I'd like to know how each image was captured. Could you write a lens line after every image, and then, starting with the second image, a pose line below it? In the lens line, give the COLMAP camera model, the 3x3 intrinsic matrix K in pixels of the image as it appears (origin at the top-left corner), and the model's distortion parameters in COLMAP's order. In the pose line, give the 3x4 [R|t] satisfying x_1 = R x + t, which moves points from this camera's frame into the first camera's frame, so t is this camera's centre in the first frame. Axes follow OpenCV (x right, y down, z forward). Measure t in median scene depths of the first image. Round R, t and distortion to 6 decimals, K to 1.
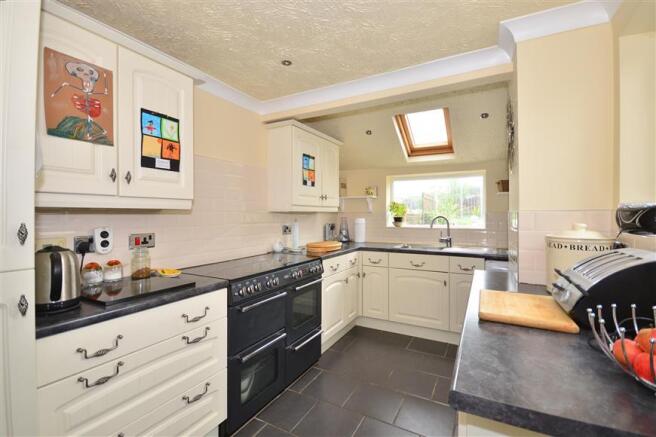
lens RADIAL K [[291.5, 0, 331.7], [0, 291.5, 215.6], [0, 0, 1]] dist [0.010345, -0.000800]
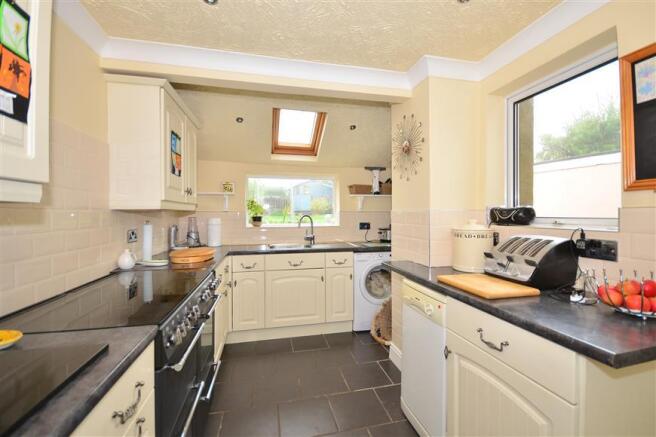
lens RADIAL K [[291.5, 0, 332.7], [0, 291.5, 215.8], [0, 0, 1]] dist [0.010345, -0.000800]
pose [[0.747962, -0.006730, 0.663707, -0.261890], [0.004853, 0.999977, 0.004670, 0.000153], [-0.663724, -0.000271, 0.747978, 0.172291]]
